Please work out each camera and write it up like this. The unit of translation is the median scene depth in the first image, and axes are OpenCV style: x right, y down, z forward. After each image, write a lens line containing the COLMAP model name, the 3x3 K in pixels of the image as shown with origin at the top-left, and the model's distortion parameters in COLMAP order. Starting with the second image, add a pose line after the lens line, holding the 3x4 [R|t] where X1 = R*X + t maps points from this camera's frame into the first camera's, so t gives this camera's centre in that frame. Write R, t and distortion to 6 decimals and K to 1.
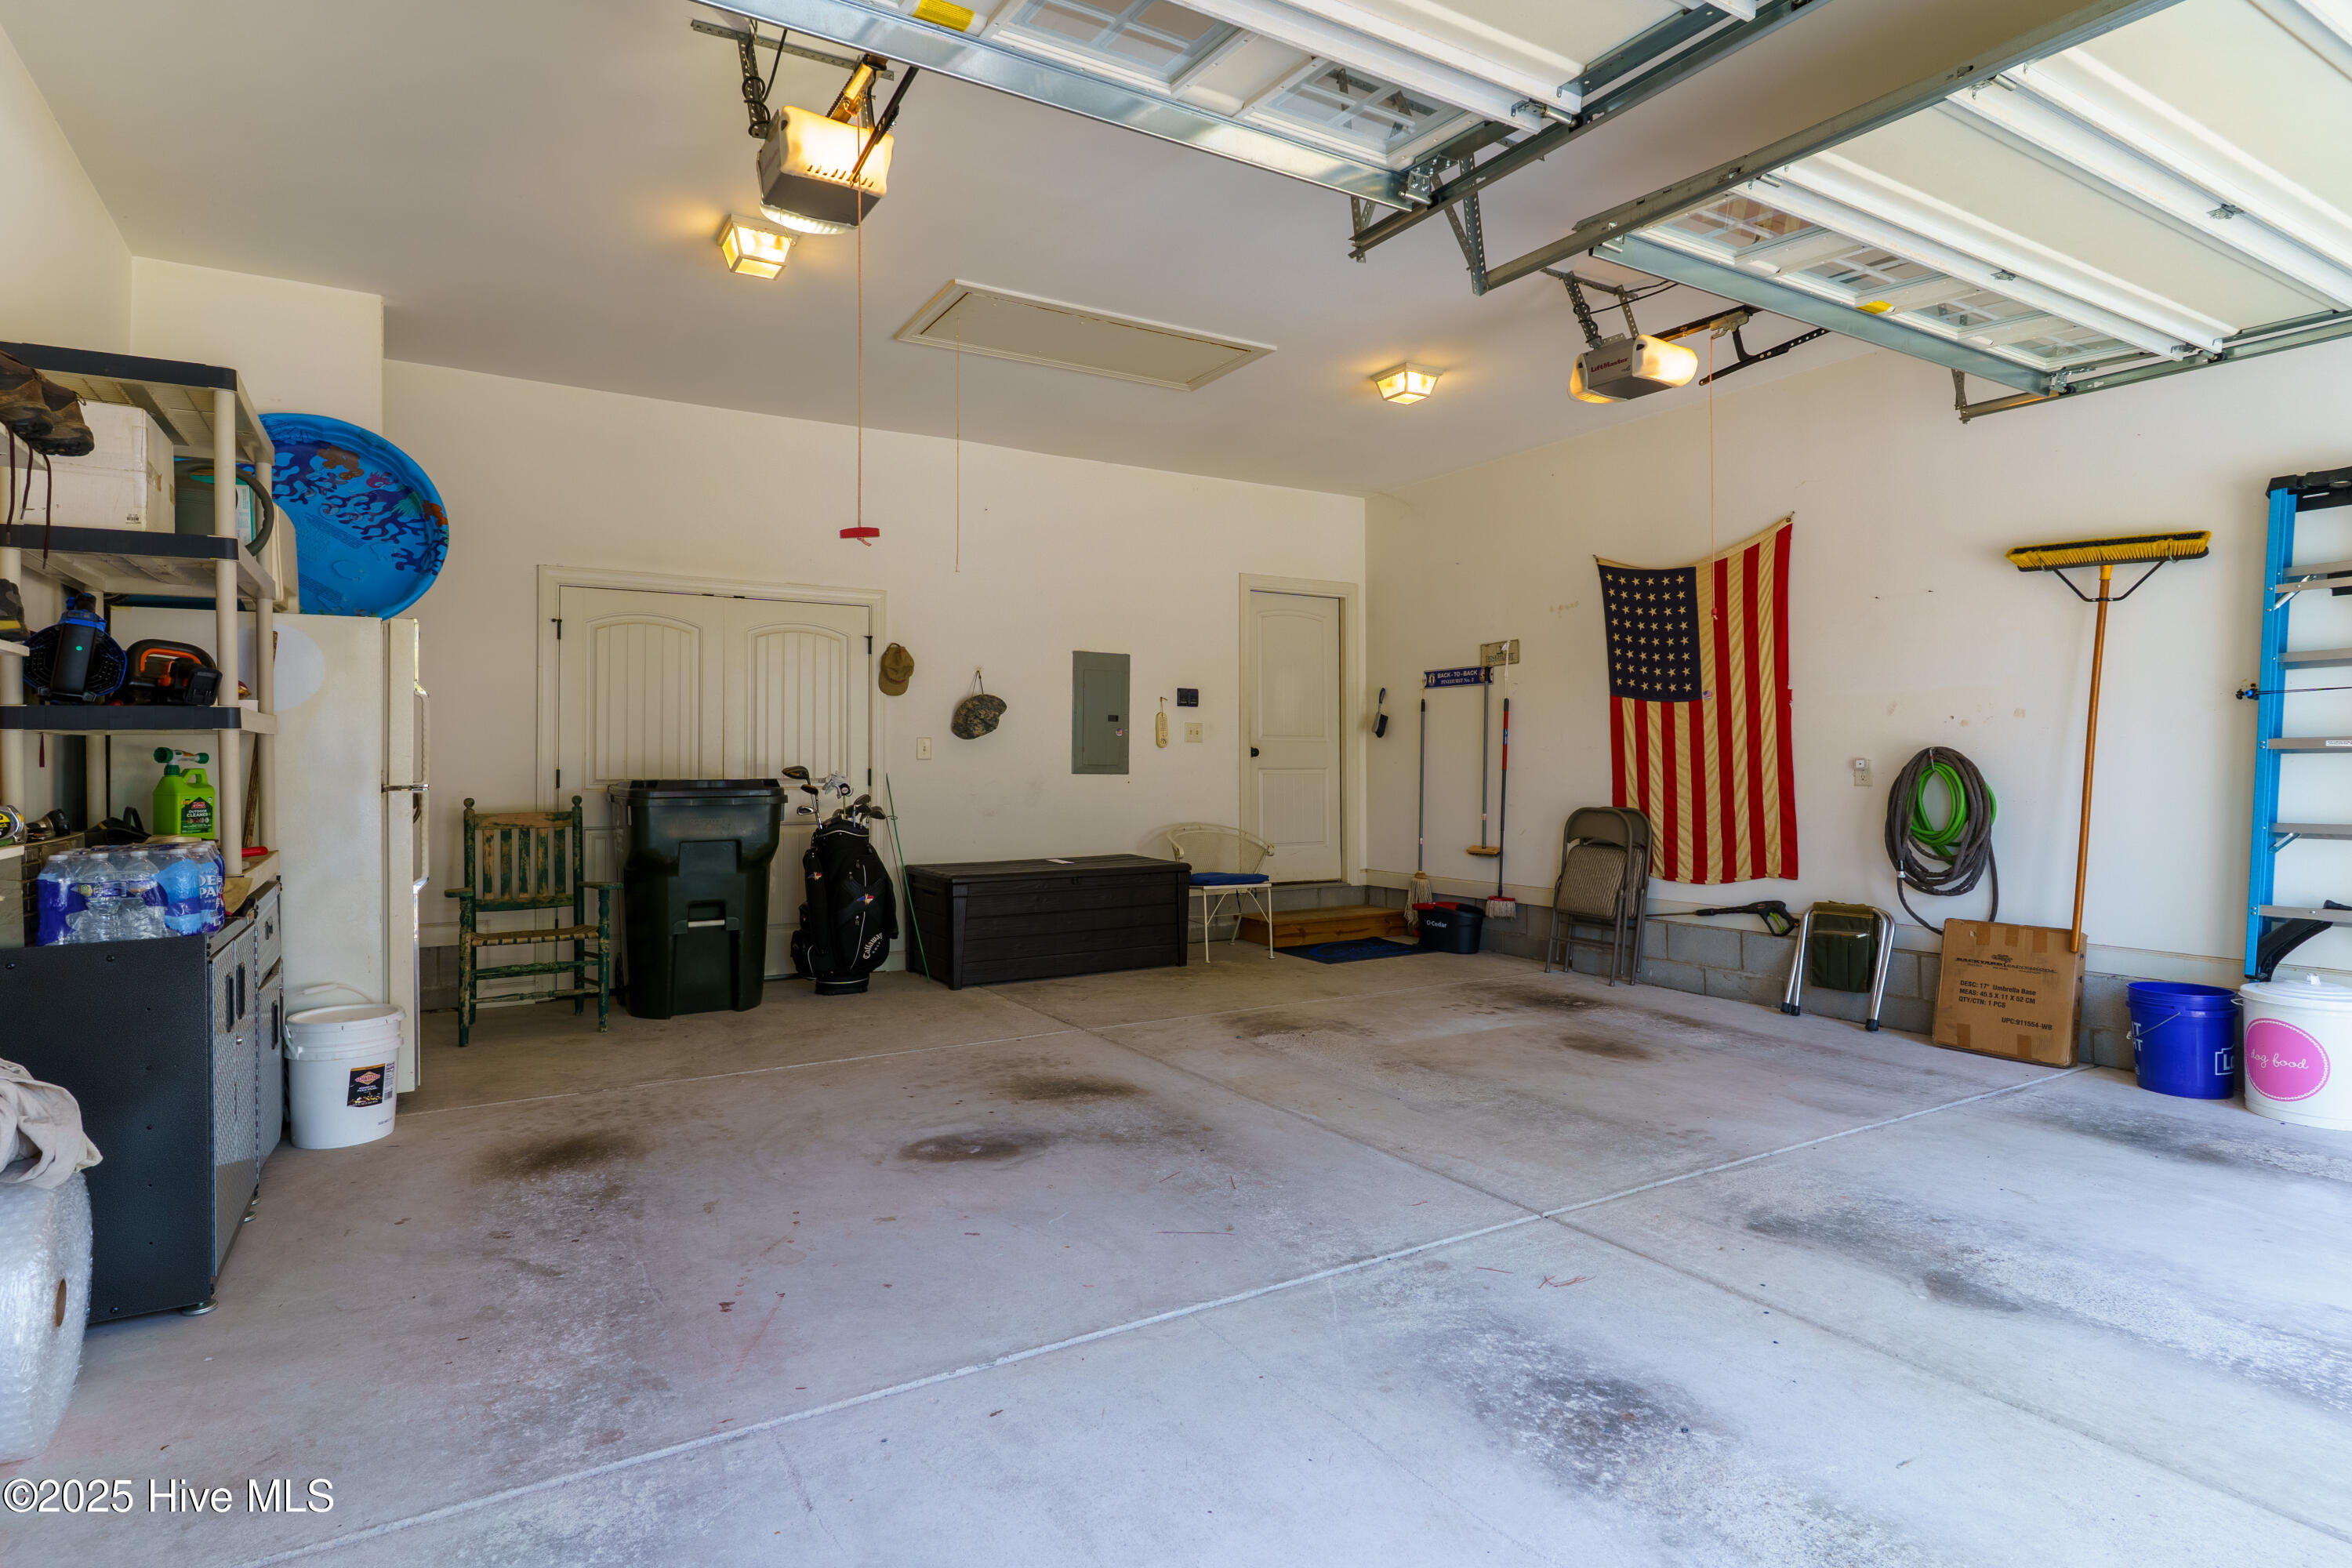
lens RADIAL K [[1216.7, 0, 1170.7], [0, 1216.7, 744.4], [0, 0, 1]] dist [0.003819, -0.000690]
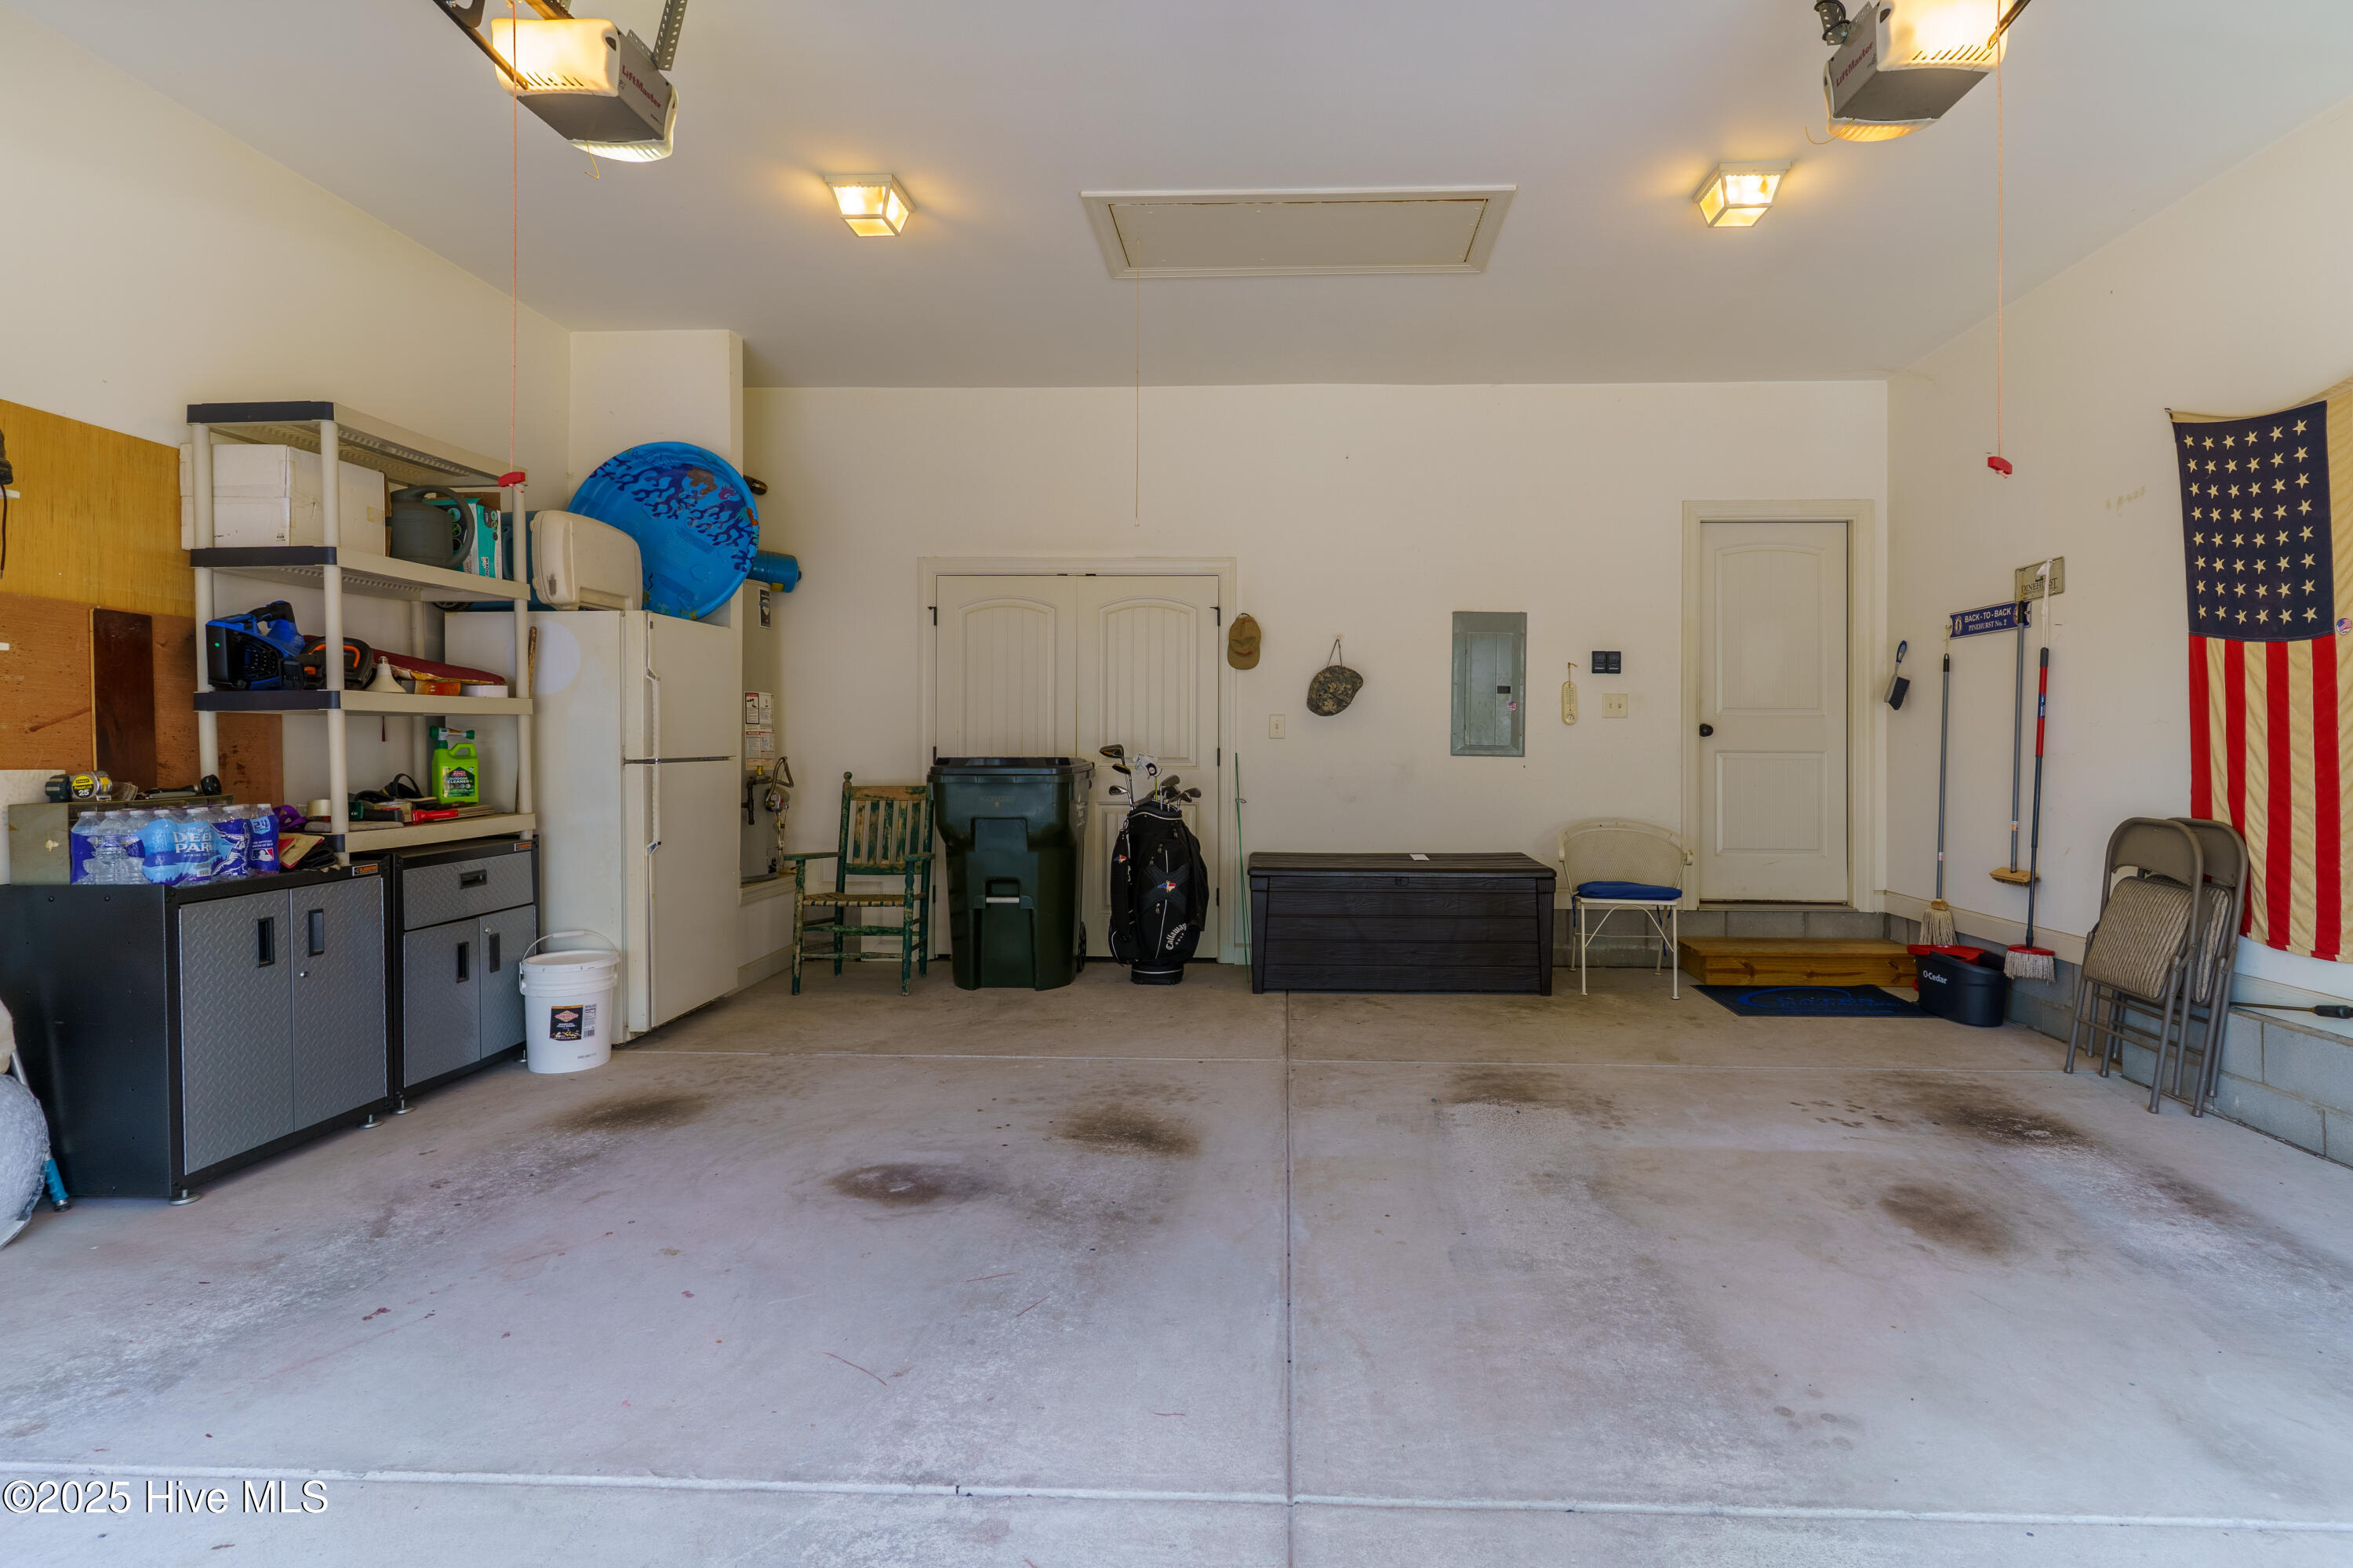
lens RADIAL K [[1217.3, 0, 1171.2], [0, 1217.3, 744.4], [0, 0, 1]] dist [0.003819, -0.000690]
pose [[0.843839, 0.004924, -0.536574, 0.271791], [0.003837, 0.999877, 0.015210, 0.003188], [0.536583, -0.014893, 0.843716, 0.221364]]
